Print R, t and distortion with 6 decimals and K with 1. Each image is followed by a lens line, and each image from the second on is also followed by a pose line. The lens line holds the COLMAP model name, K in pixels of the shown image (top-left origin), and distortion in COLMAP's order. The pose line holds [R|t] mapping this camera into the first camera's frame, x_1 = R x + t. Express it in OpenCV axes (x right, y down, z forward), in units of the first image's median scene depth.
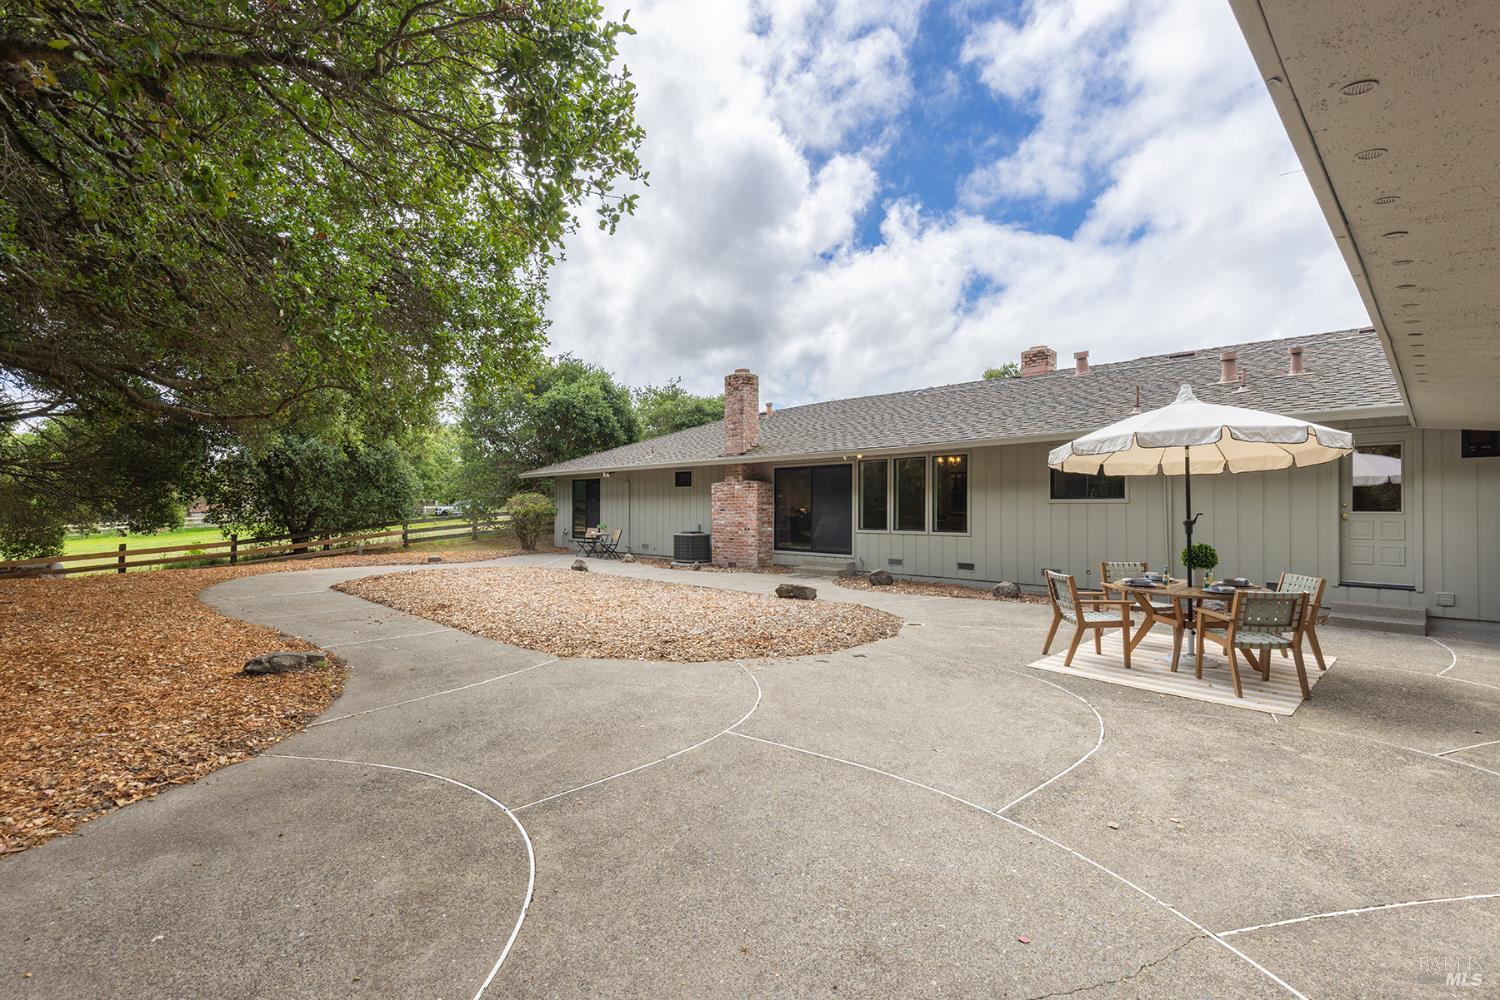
lens RADIAL K [[675.7, 0, 757.2], [0, 675.7, 507.9], [0, 0, 1]] dist [0.000460, 0.000140]
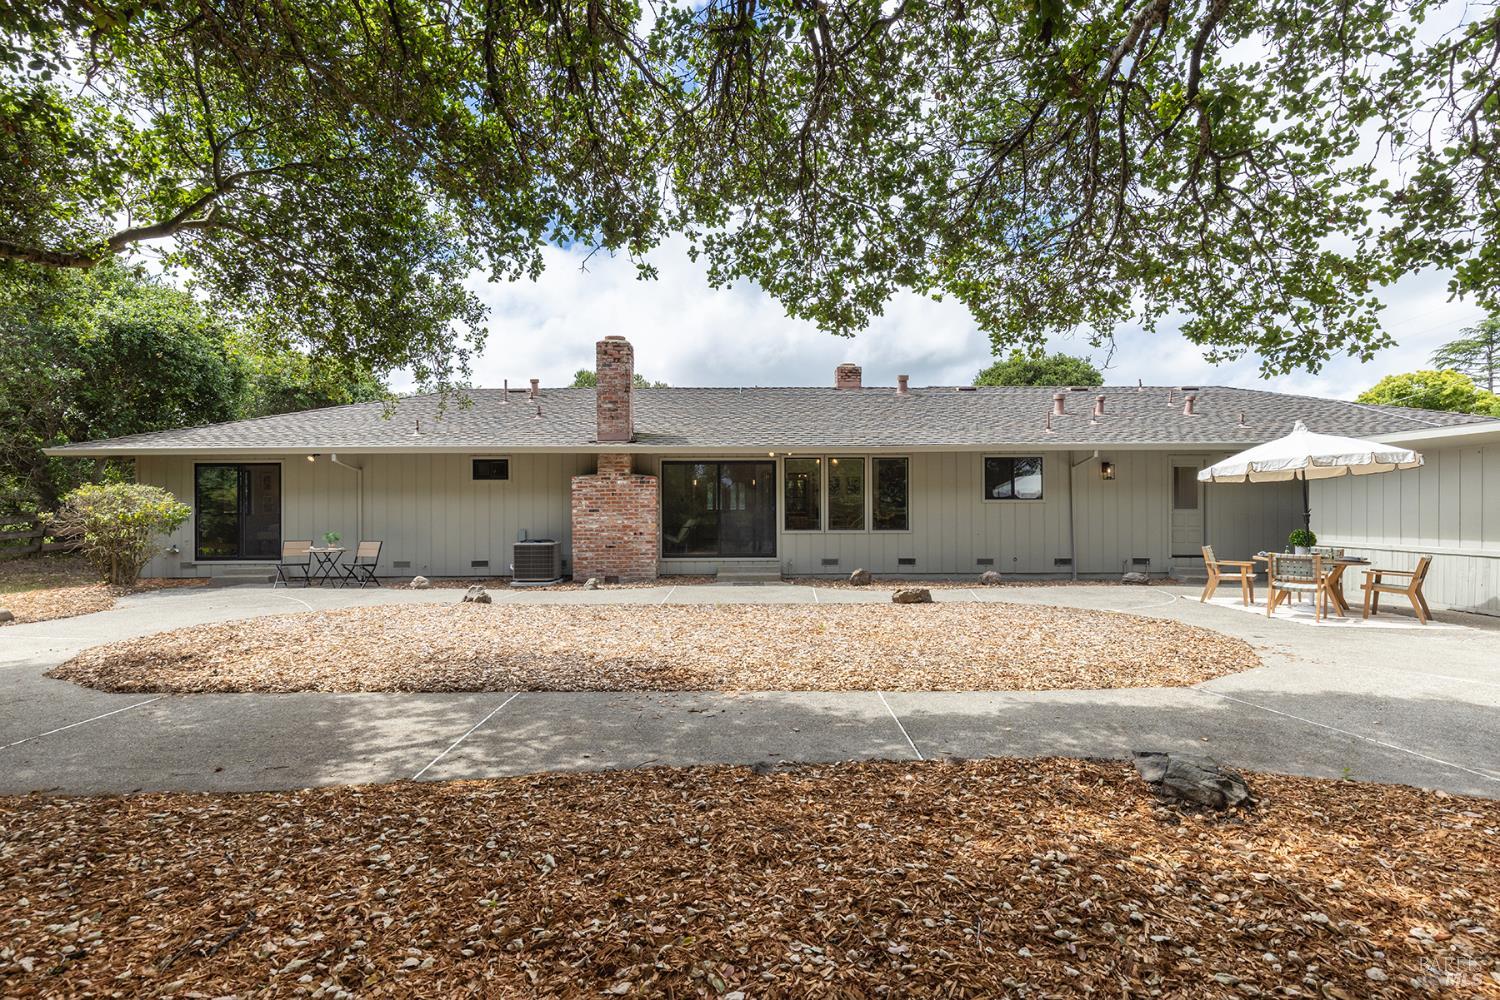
lens RADIAL K [[675.7, 0, 757.2], [0, 675.7, 507.9], [0, 0, 1]] dist [0.000460, 0.000140]
pose [[0.709533, -0.001914, 0.704669, -0.498680], [0.002101, 0.999998, 0.000601, -0.000195], [-0.704669, 0.001054, 0.709535, 0.319492]]
